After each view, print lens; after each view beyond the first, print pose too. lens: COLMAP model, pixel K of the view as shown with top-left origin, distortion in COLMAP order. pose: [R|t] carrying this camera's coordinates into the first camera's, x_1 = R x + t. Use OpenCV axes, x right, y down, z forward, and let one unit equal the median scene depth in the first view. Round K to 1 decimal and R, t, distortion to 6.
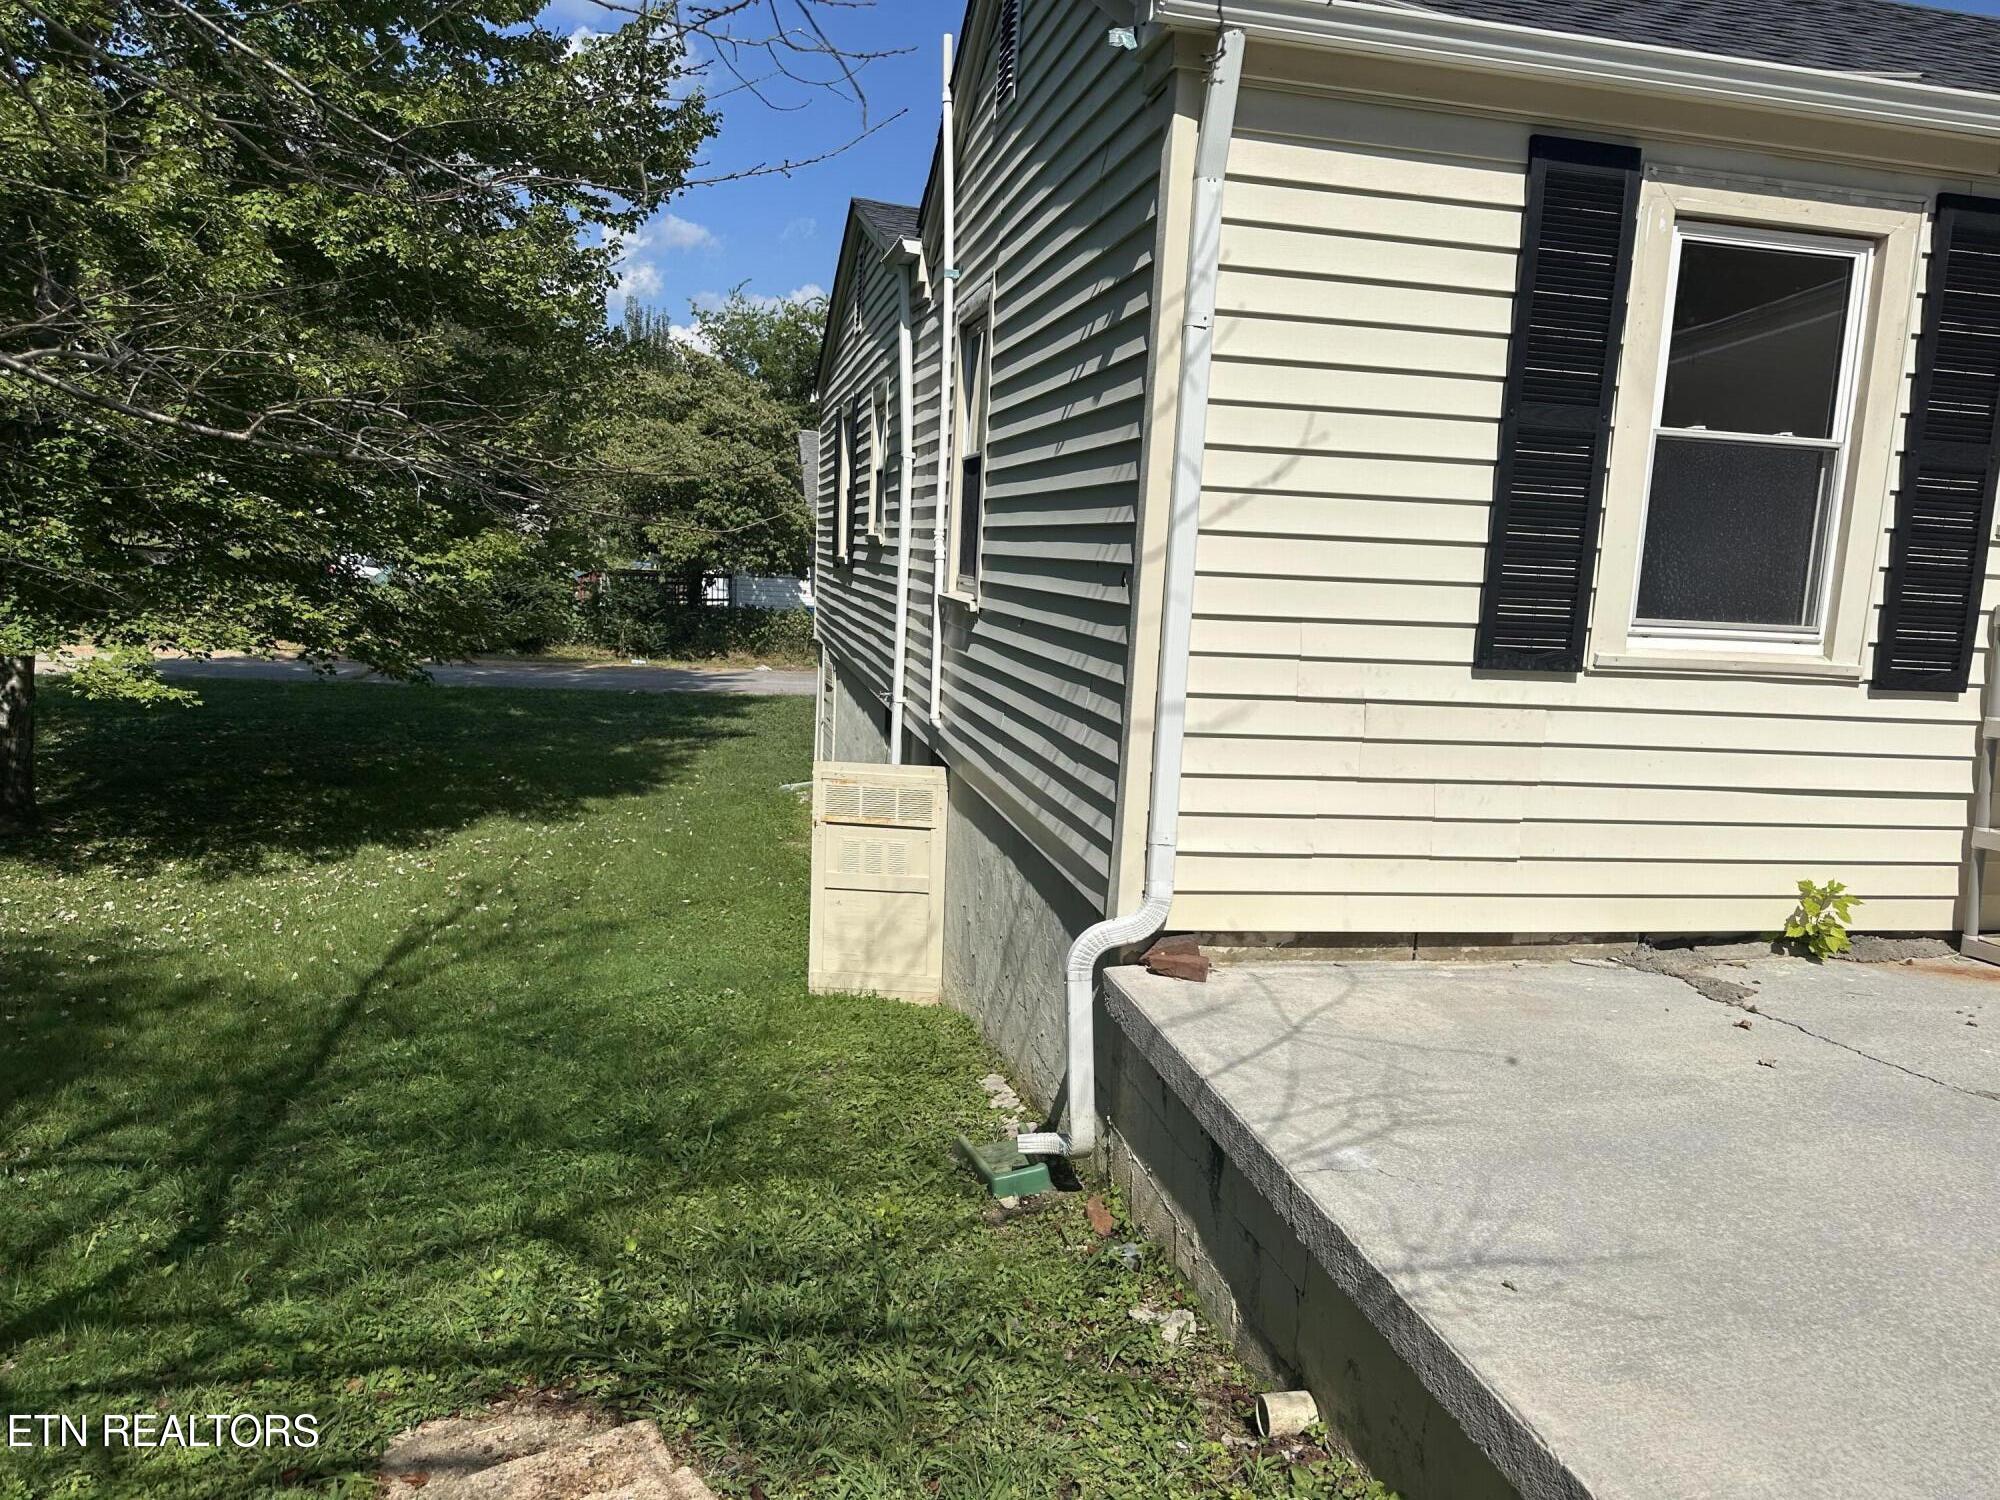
lens RADIAL K [[1377.1, 0, 978.3], [0, 1377.1, 746.0], [0, 0, 1]] dist [0.089627, -0.126708]
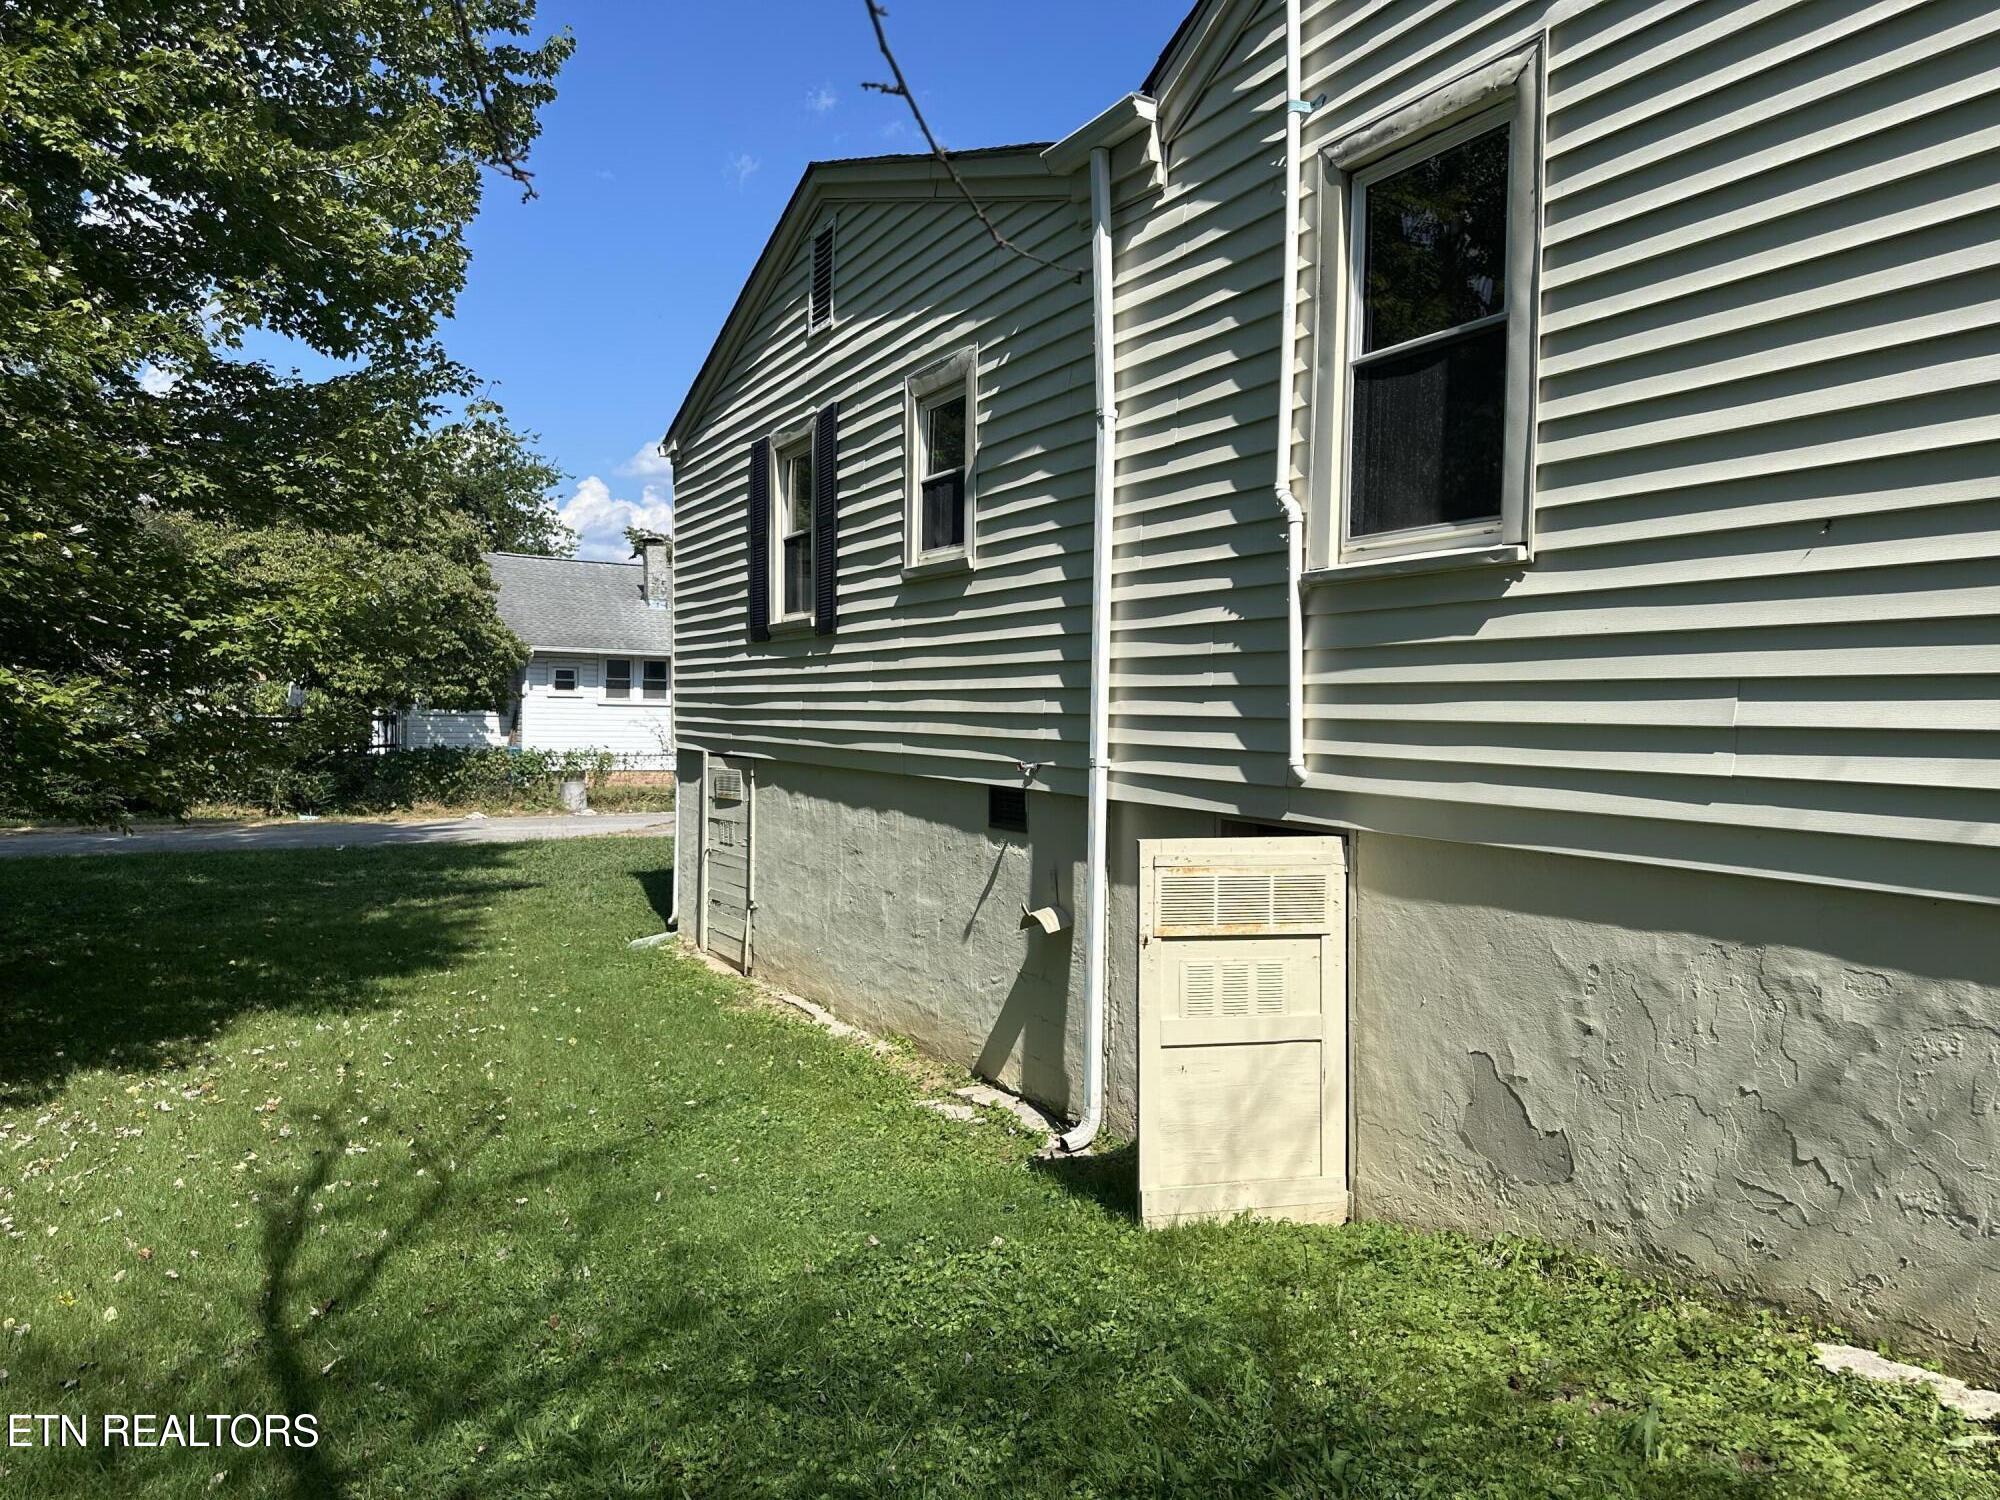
lens RADIAL K [[1424.5, 0, 999.9], [0, 1424.5, 715.1], [0, 0, 1]] dist [0.100355, -0.130903]
pose [[0.964559, -0.038620, 0.261026, -0.270340], [0.070871, 0.990800, -0.115294, 0.019510], [-0.254172, 0.129707, 0.958422, 0.302355]]
